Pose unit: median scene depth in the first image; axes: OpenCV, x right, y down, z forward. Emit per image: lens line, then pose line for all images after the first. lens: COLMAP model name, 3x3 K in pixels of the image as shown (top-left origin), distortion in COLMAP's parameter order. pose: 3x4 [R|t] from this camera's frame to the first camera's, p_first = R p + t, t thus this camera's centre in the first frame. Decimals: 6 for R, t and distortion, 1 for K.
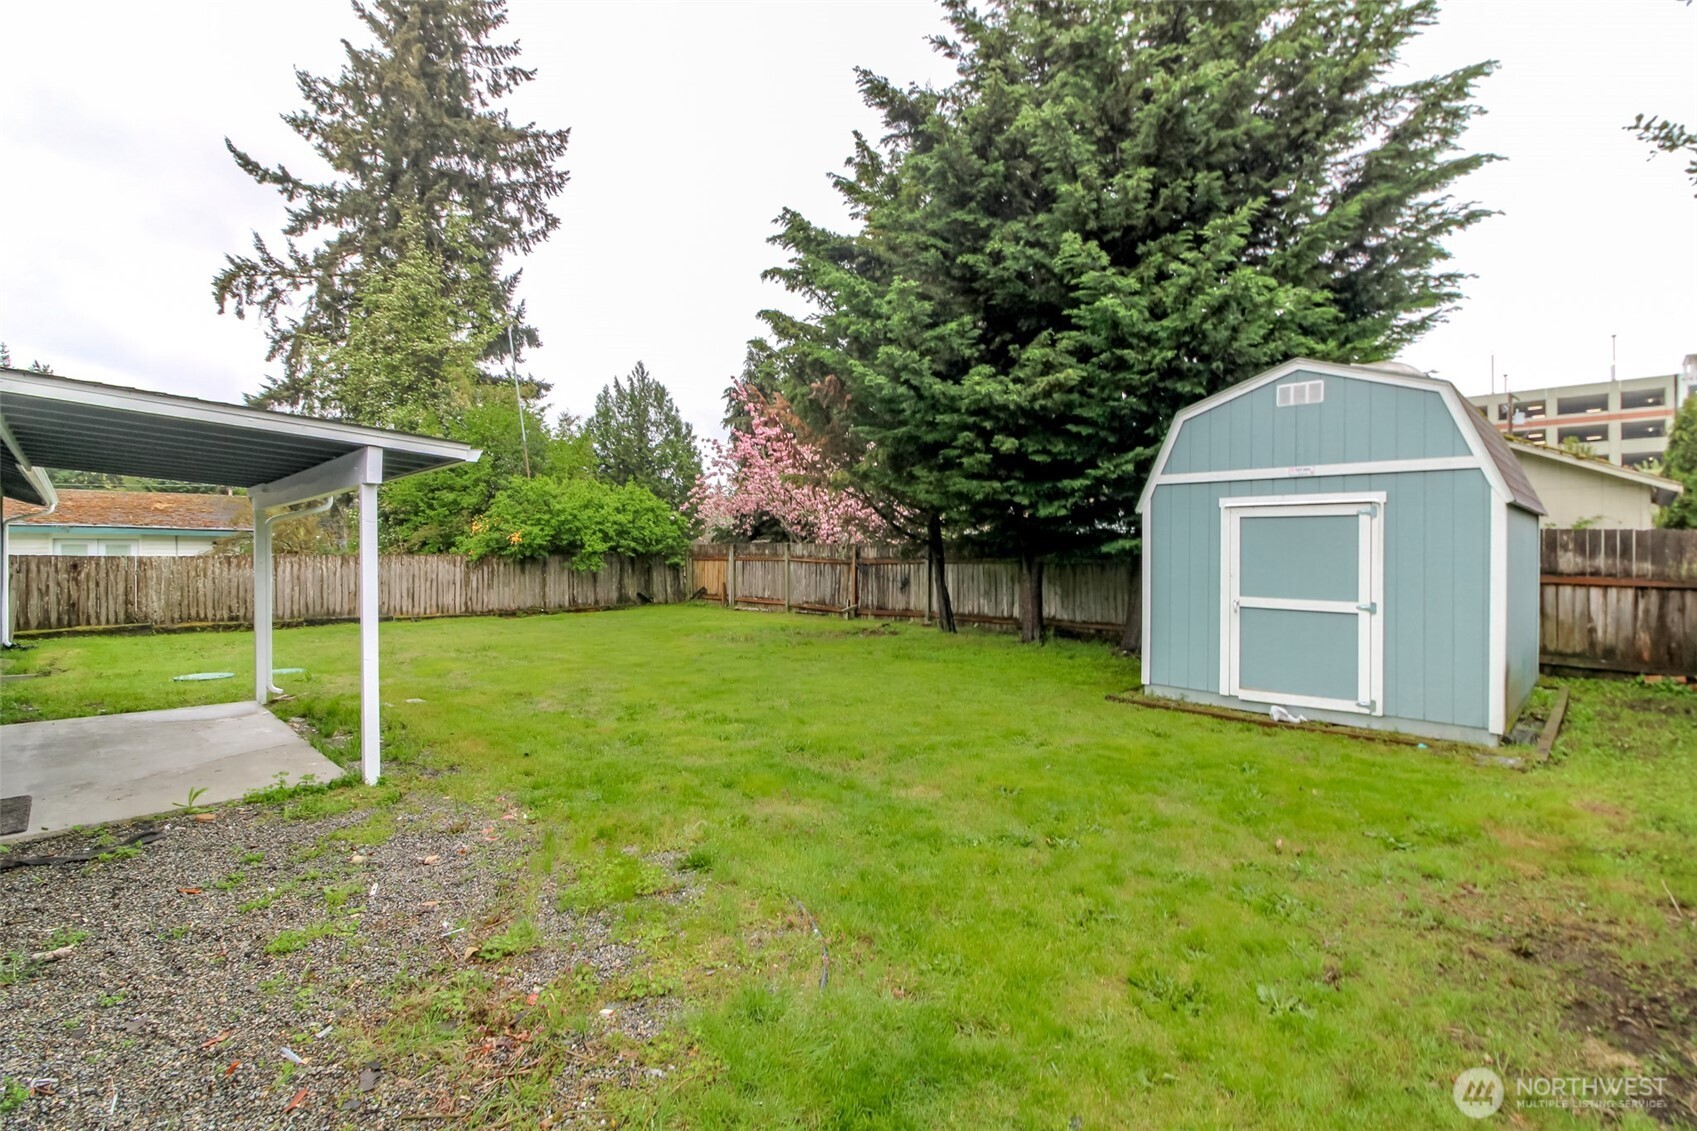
lens RADIAL K [[768.0, 0, 839.2], [0, 768.0, 551.3], [0, 0, 1]] dist [0.015586, -0.012959]
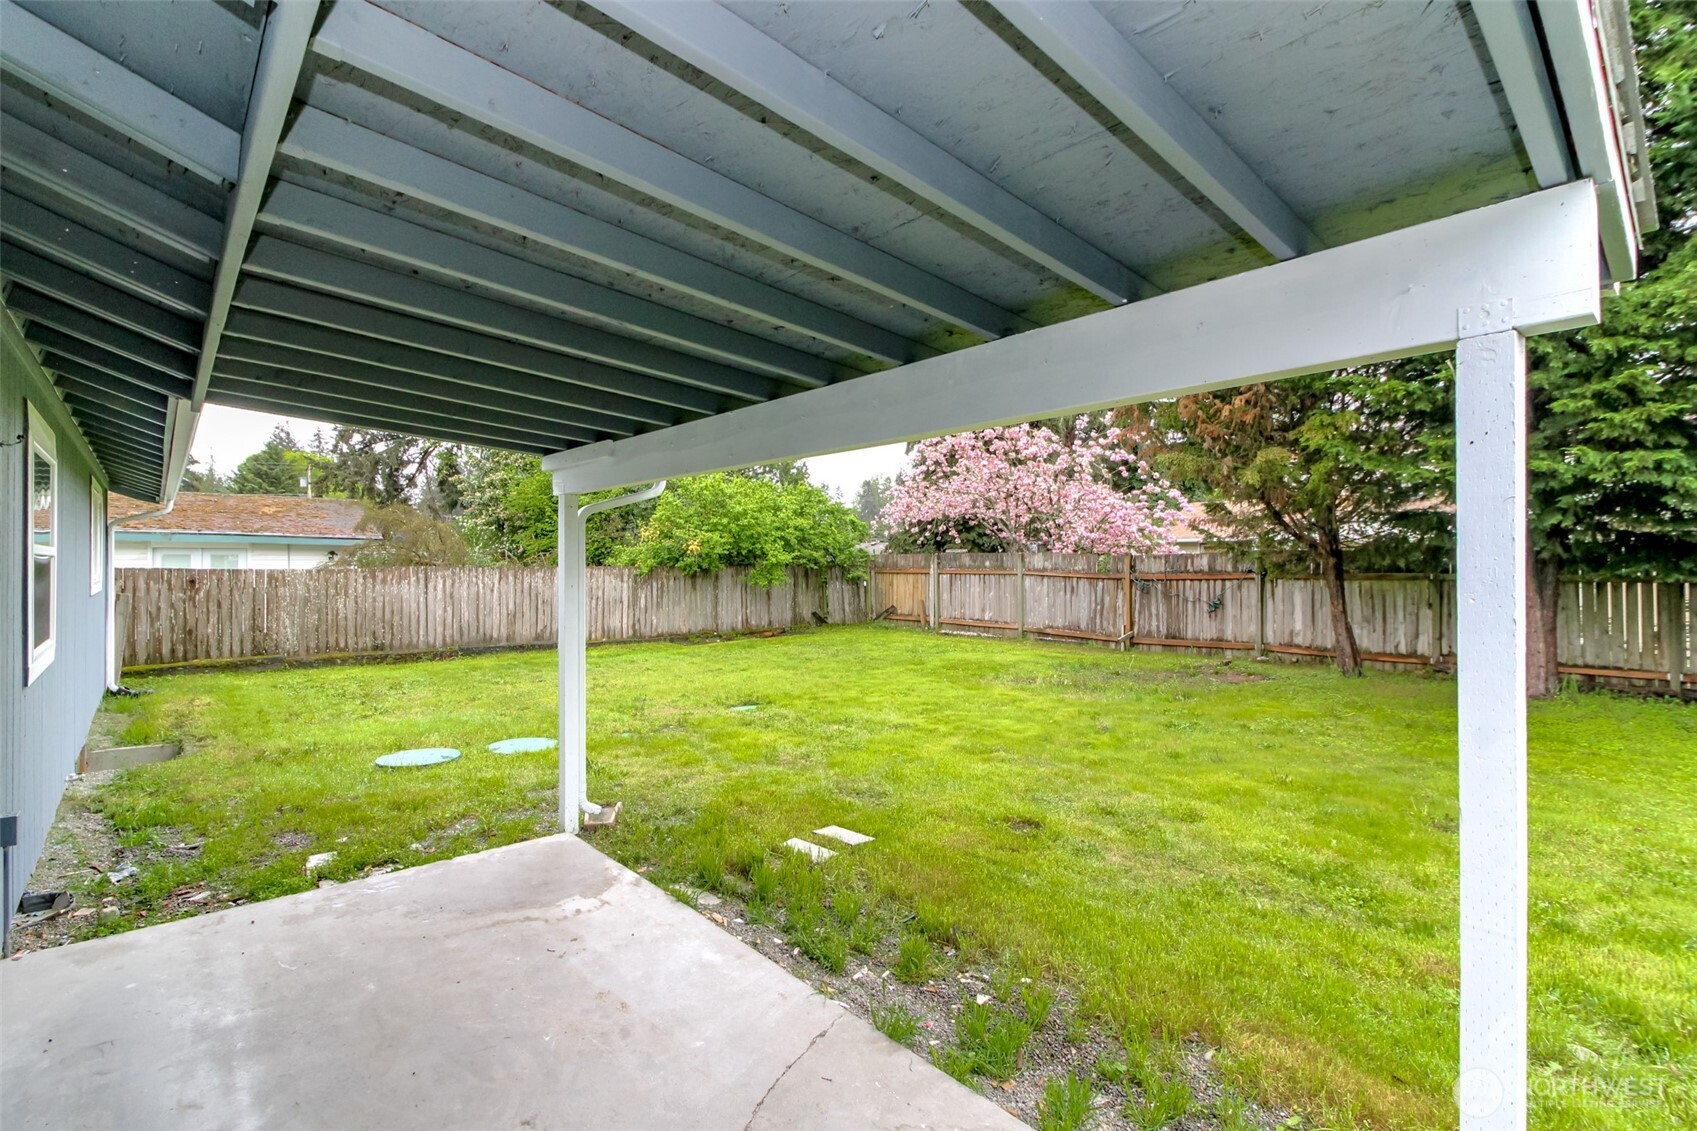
lens RADIAL K [[773.8, 0, 842.5], [0, 773.8, 565.5], [0, 0, 1]] dist [0.014713, -0.011555]
pose [[0.999066, 0.000864, -0.043197, -0.262355], [-0.000654, 0.999988, 0.004864, -0.001623], [0.043201, -0.004831, 0.999055, 0.212710]]
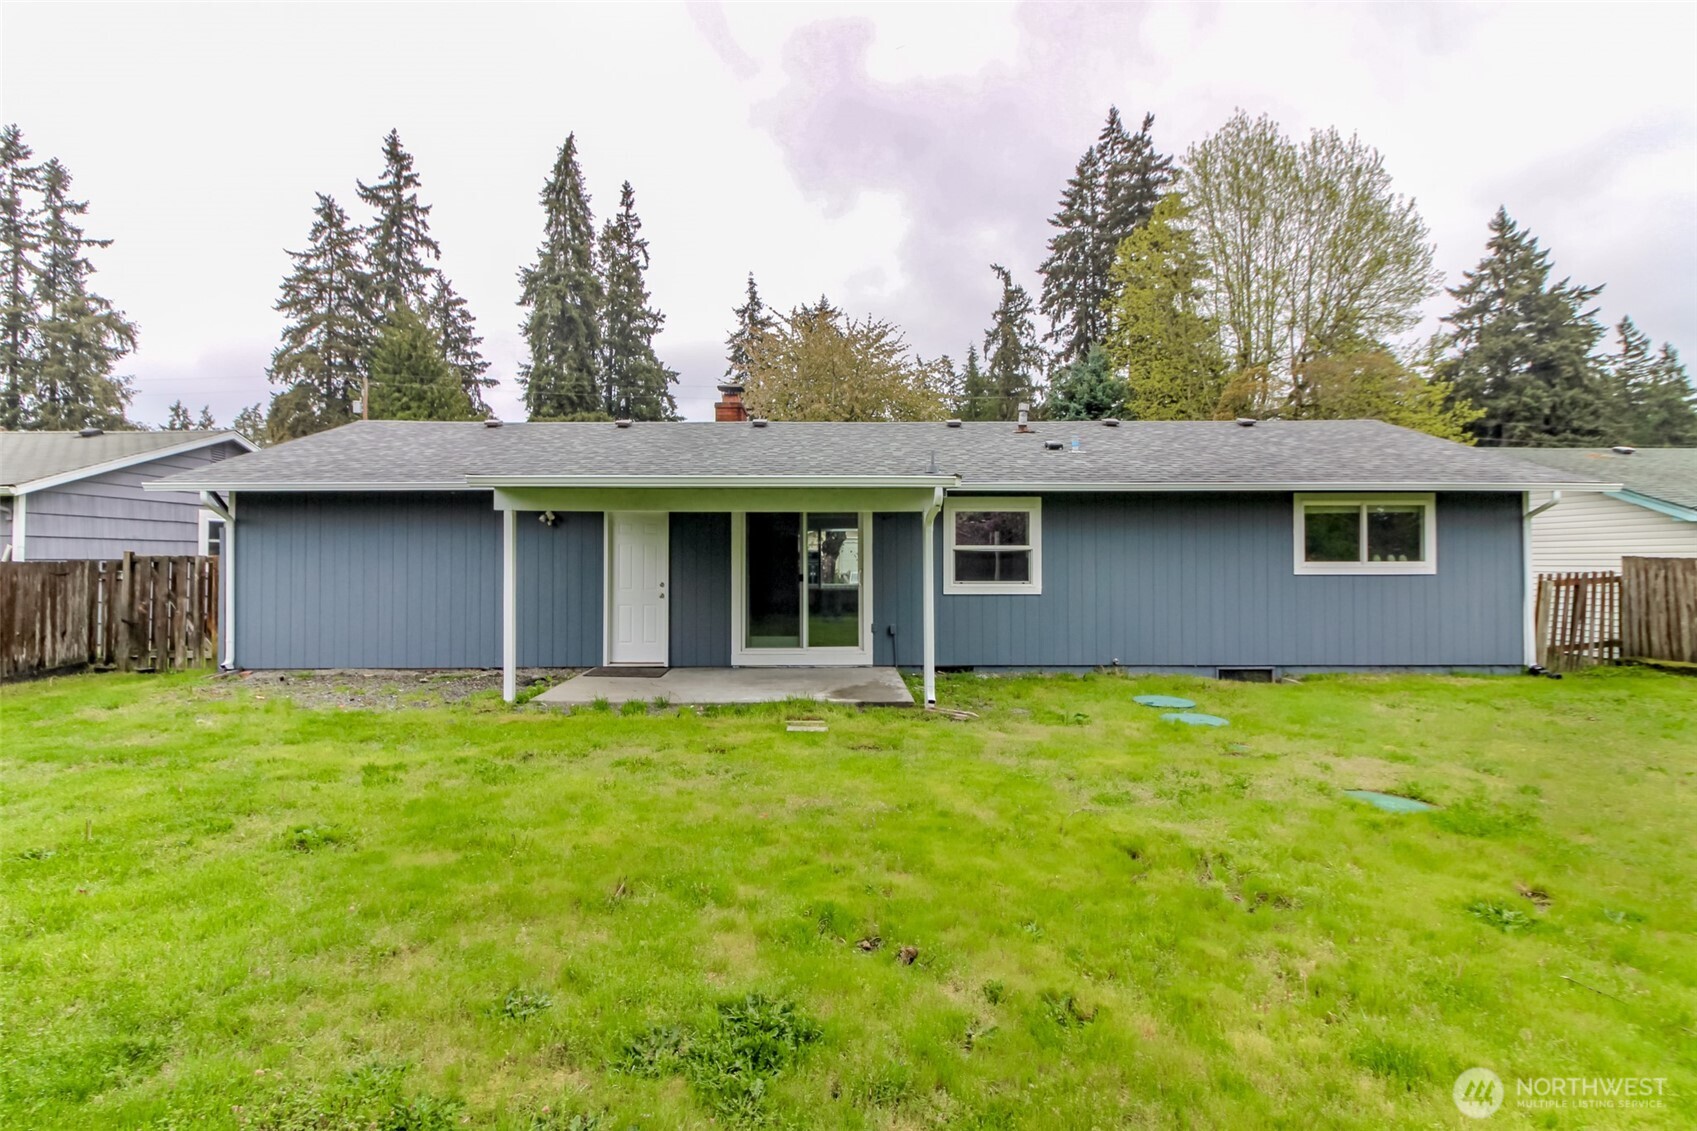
lens RADIAL K [[768.0, 0, 839.2], [0, 768.0, 551.3], [0, 0, 1]] dist [0.015586, -0.012959]
pose [[-0.695141, -0.004639, -0.718858, 0.016563], [0.002413, 0.999958, -0.008786, 0.002835], [0.718869, -0.007842, -0.695101, 0.780234]]
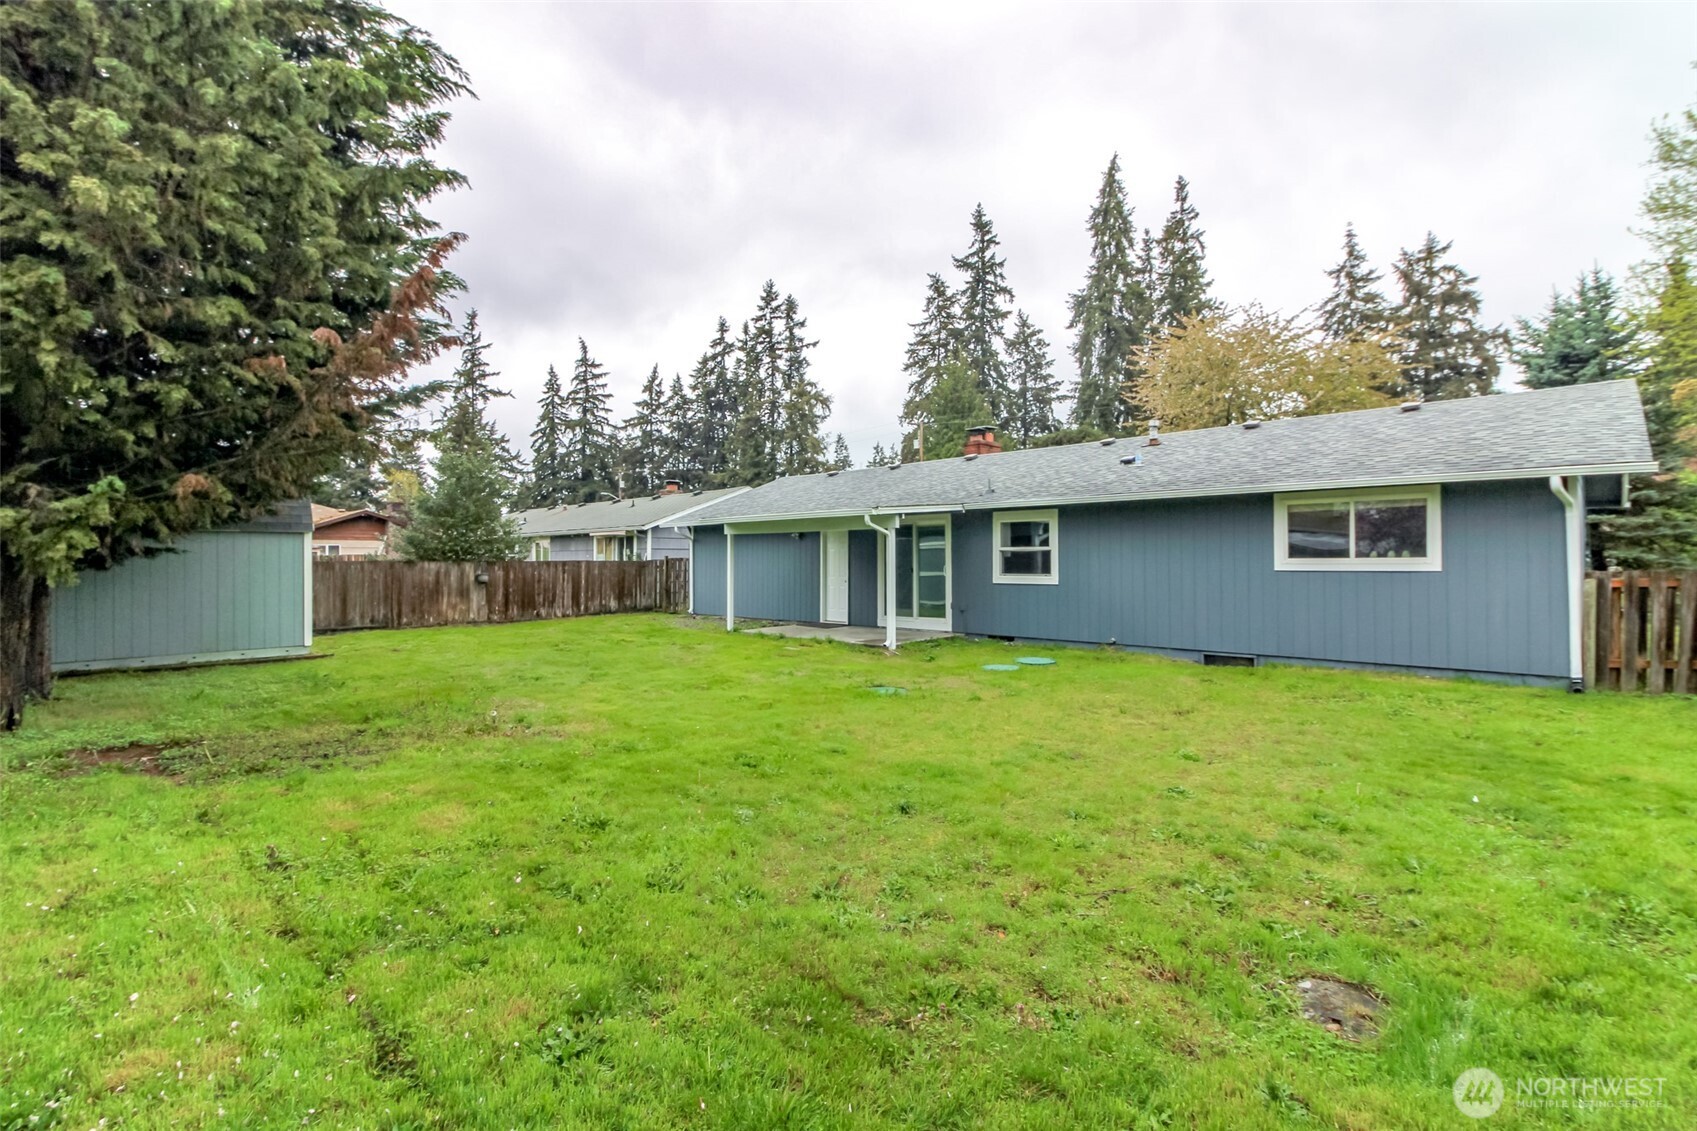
lens RADIAL K [[786.5, 0, 844.2], [0, 786.5, 539.6], [0, 0, 1]] dist [0.020075, -0.014917]
pose [[-0.999701, 0.005996, -0.023693, -0.301326], [0.006629, 0.999621, -0.026734, 0.006083], [0.023524, -0.026883, -0.999362, 1.280442]]
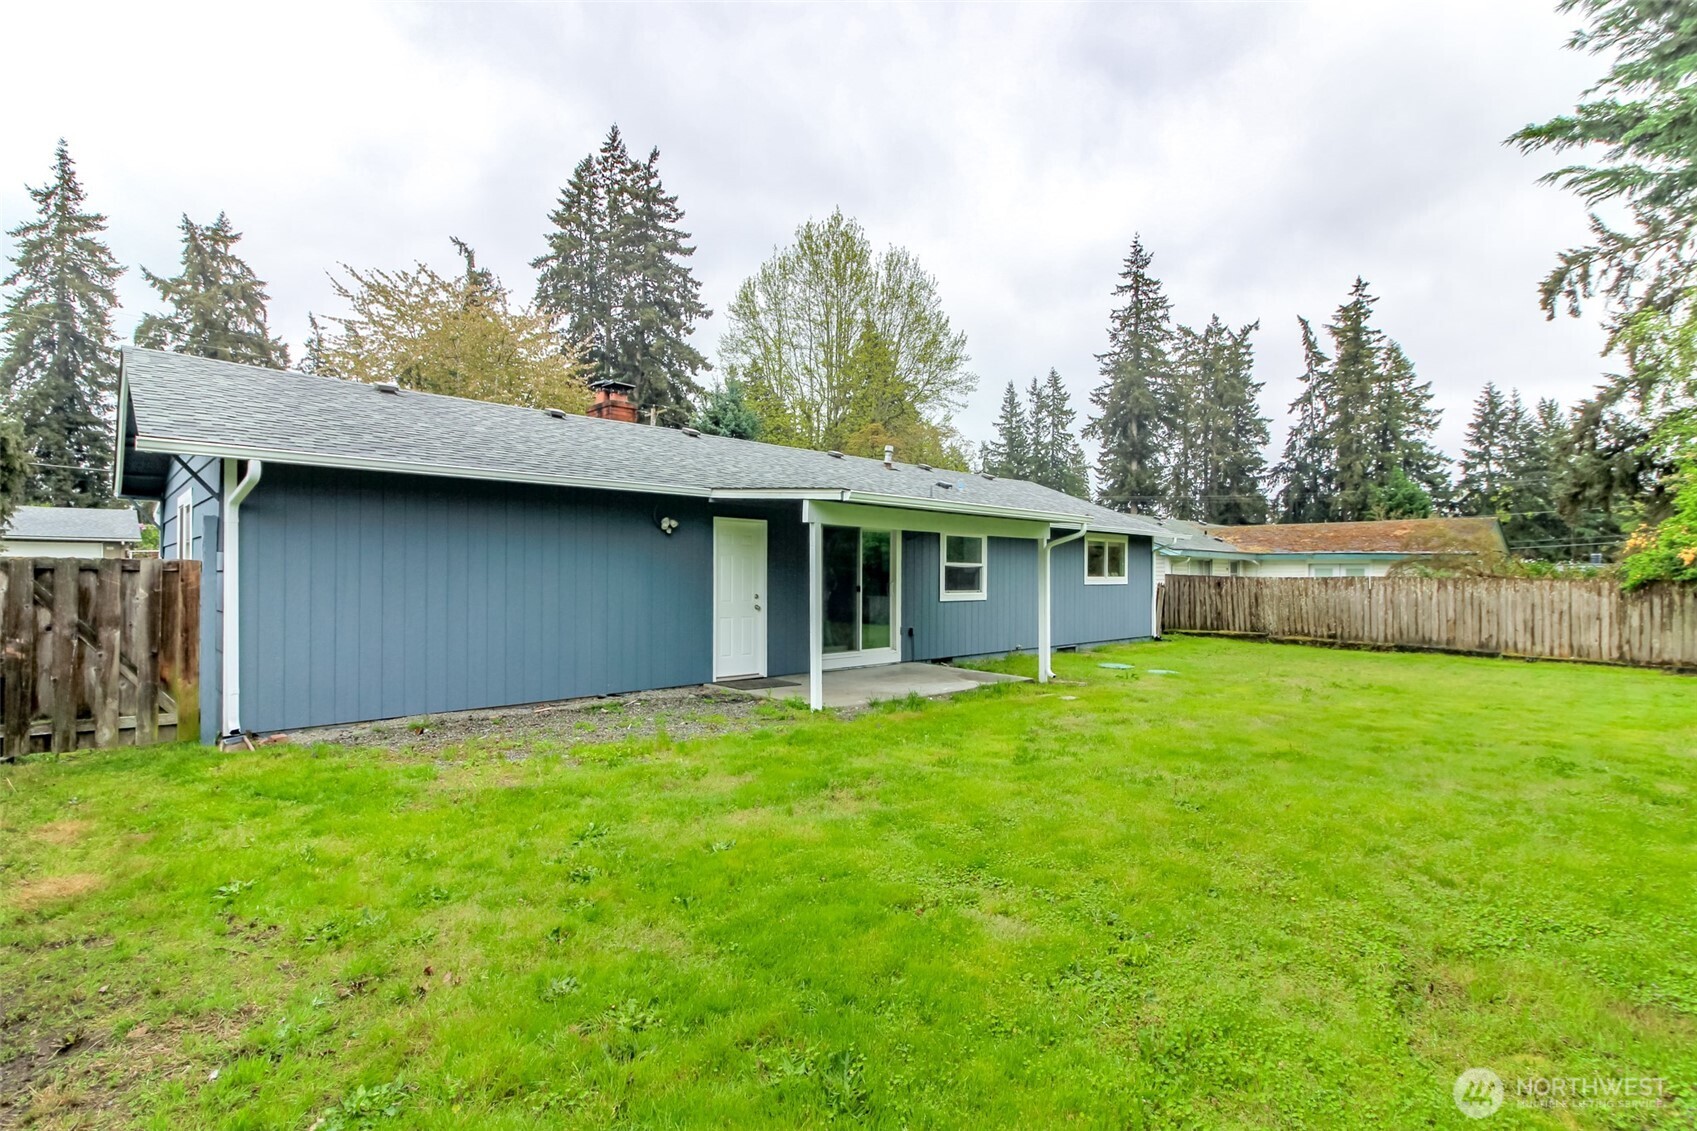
lens RADIAL K [[798.1, 0, 848.5], [0, 798.1, 565.5], [0, 0, 1]] dist [0.001656, -0.000751]
pose [[-0.012379, -0.007933, -0.999892, 0.317012], [-0.008096, 0.999937, -0.007833, 0.003044], [0.999891, 0.007998, -0.012442, 0.332599]]
